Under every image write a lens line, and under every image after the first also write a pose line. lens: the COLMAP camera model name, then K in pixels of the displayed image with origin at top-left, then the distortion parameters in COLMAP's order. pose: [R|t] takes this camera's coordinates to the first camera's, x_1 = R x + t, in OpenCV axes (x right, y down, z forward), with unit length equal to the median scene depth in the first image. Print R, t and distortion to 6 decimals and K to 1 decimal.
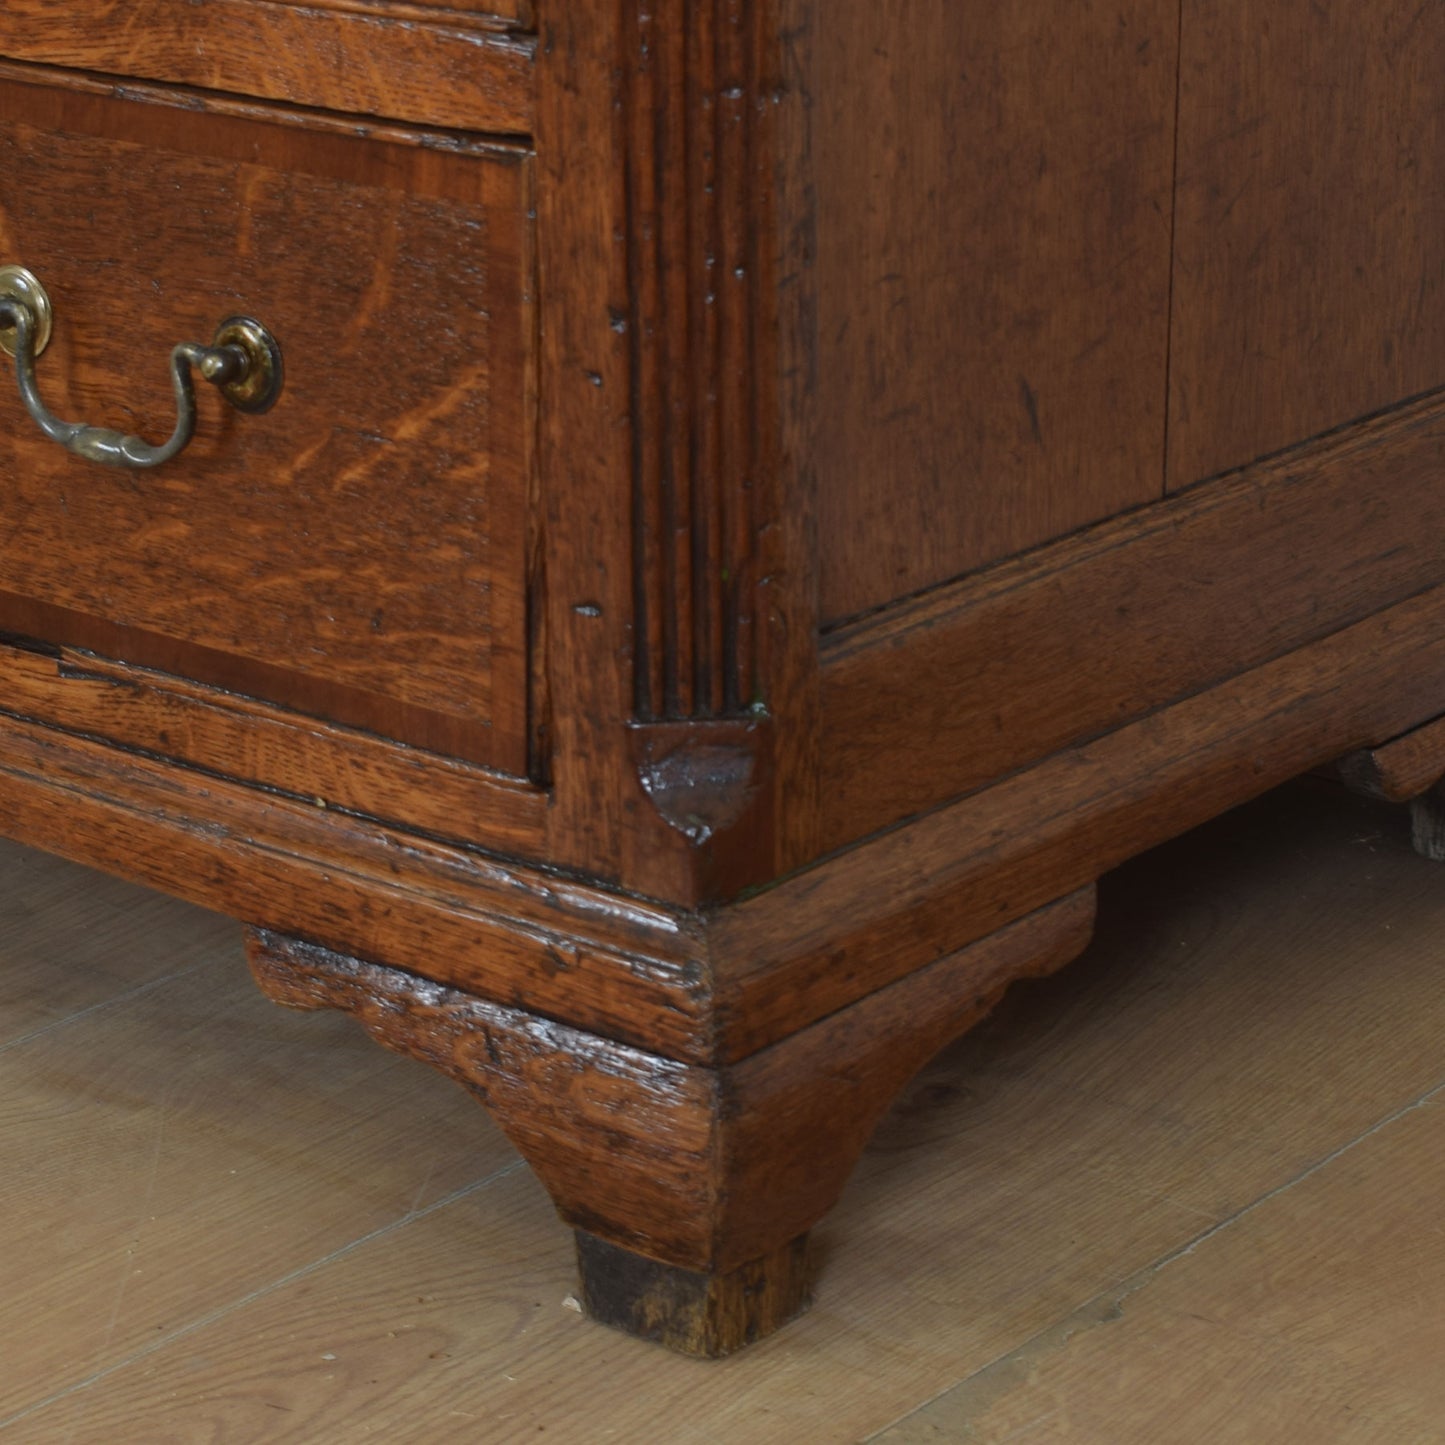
lens RADIAL K [[4448.6, 0, 692.1], [0, 4448.6, 578.7], [0, 0, 1]] dist [-0.037089, 0.433603]
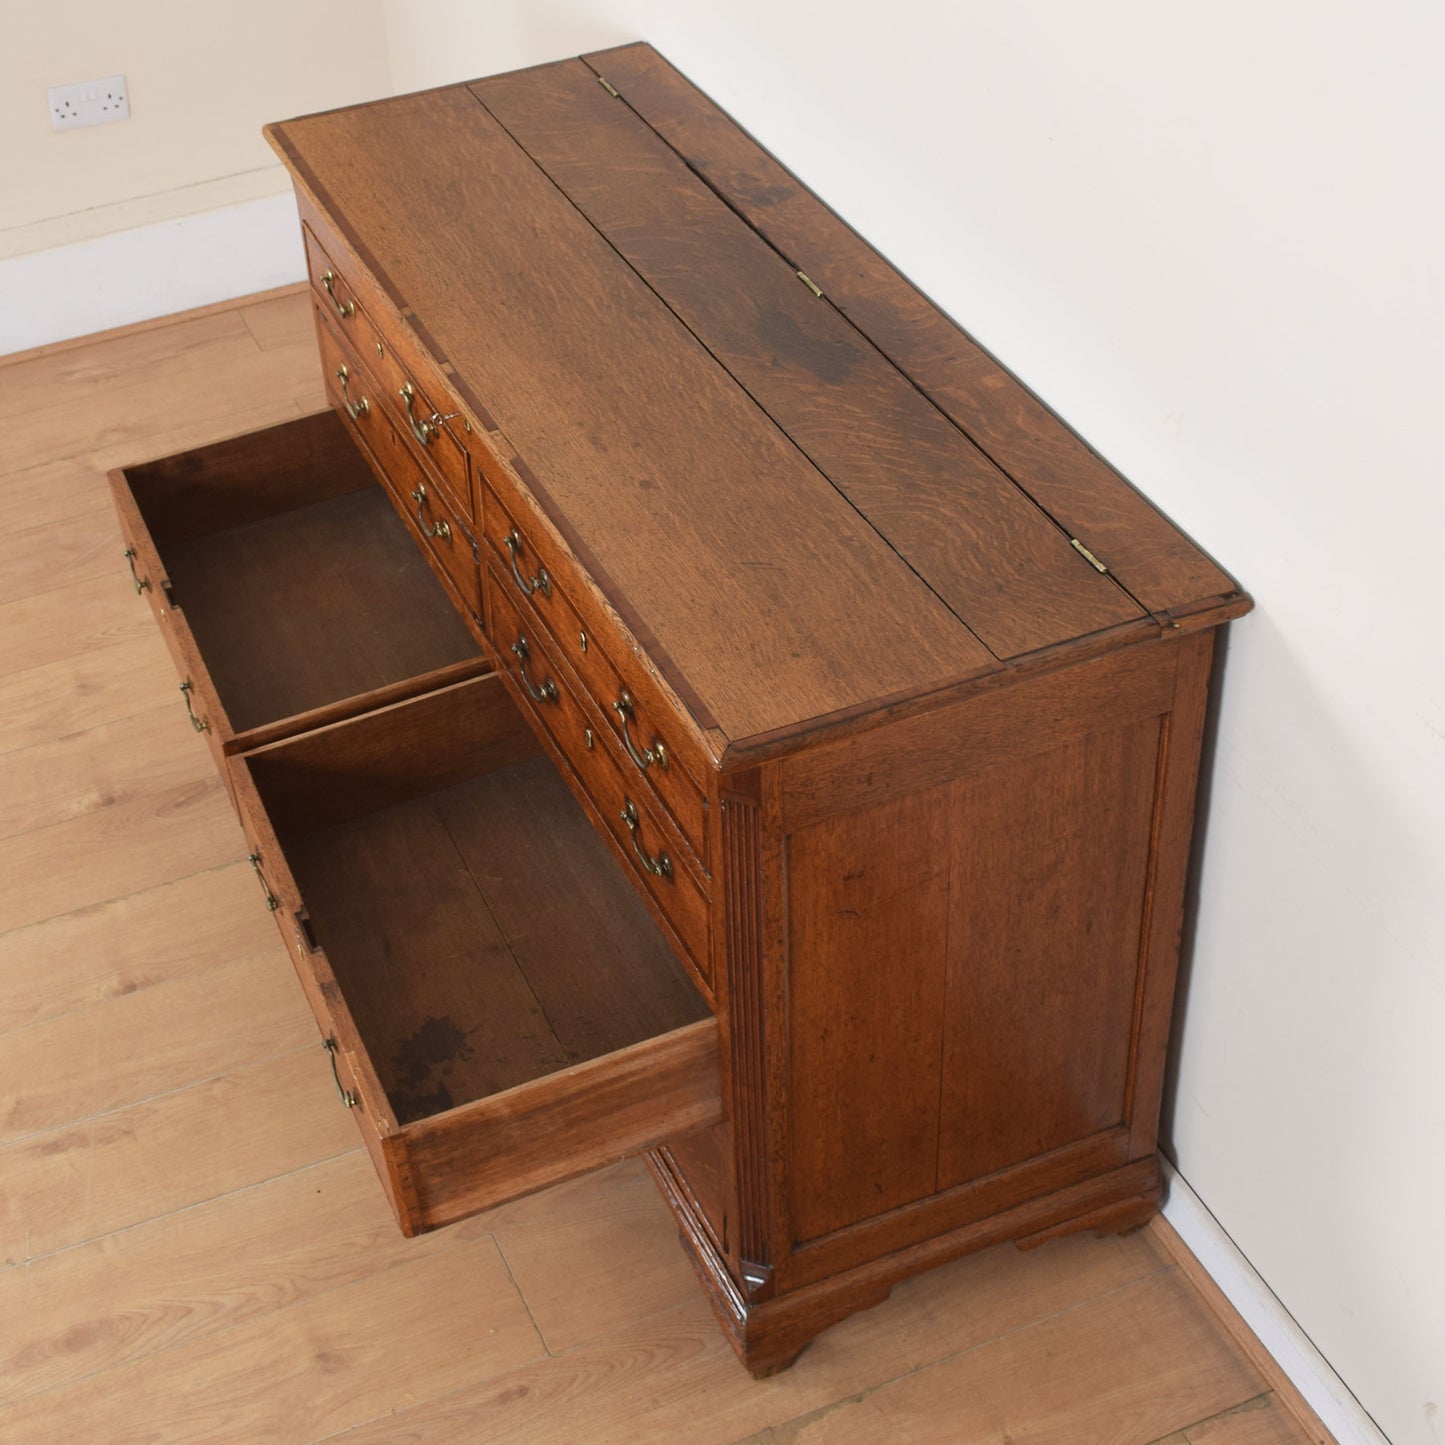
lens RADIAL K [[2458.3, 0, 615.4], [0, 2458.3, 612.8], [0, 0, 1]] dist [-0.056838, -0.052856]
pose [[0.883160, 0.243563, -0.400880, 0.598950], [-0.091231, 0.927495, 0.362532, -1.234529], [0.460114, -0.283601, 0.841348, -0.696542]]
